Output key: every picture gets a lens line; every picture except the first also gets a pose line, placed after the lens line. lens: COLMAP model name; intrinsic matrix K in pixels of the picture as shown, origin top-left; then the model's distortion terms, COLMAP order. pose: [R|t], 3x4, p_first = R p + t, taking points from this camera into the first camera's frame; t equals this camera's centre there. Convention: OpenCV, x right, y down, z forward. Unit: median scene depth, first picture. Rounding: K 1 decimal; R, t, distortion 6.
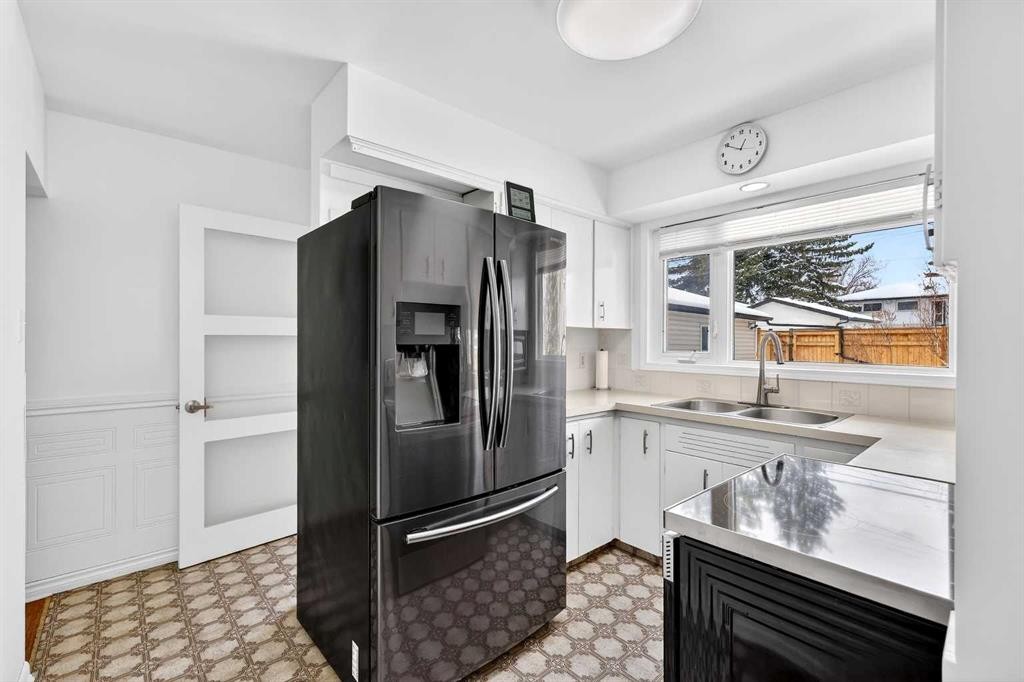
lens RADIAL K [[445.8, 0, 512.0], [0, 445.8, 341.0], [0, 0, 1]] dist [-0.001127, -0.000164]
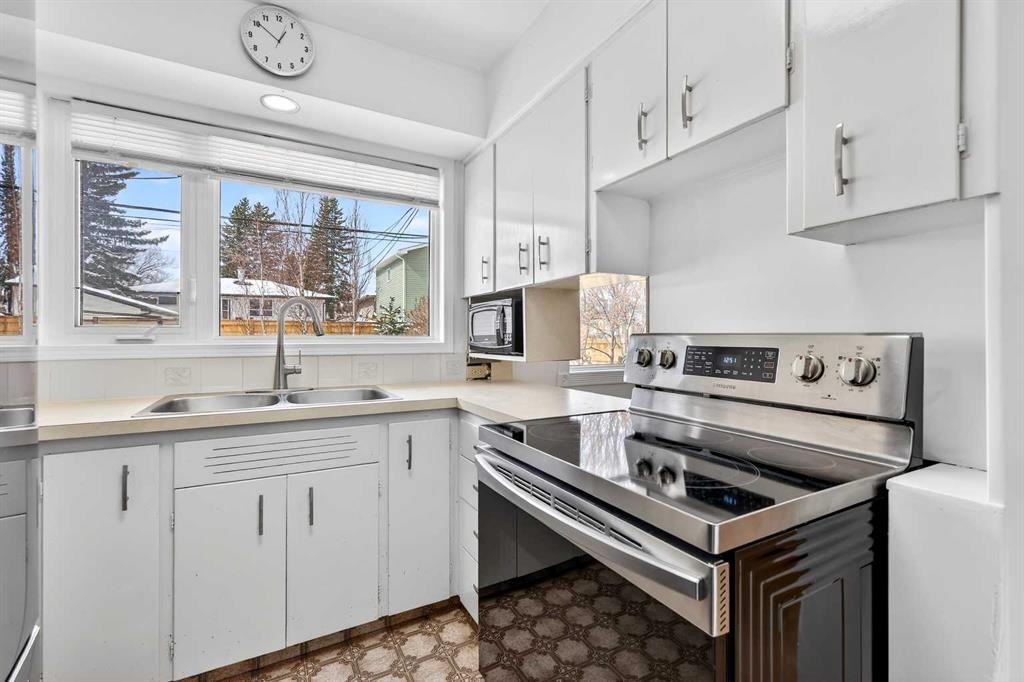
lens RADIAL K [[445.4, 0, 512.0], [0, 445.4, 338.5], [0, 0, 1]] dist [0.004333, 0.000299]
pose [[0.206669, -0.007122, 0.978385, -0.092211], [0.002081, 0.999974, 0.006840, 0.037348], [-0.978409, 0.000623, 0.206679, 0.346219]]
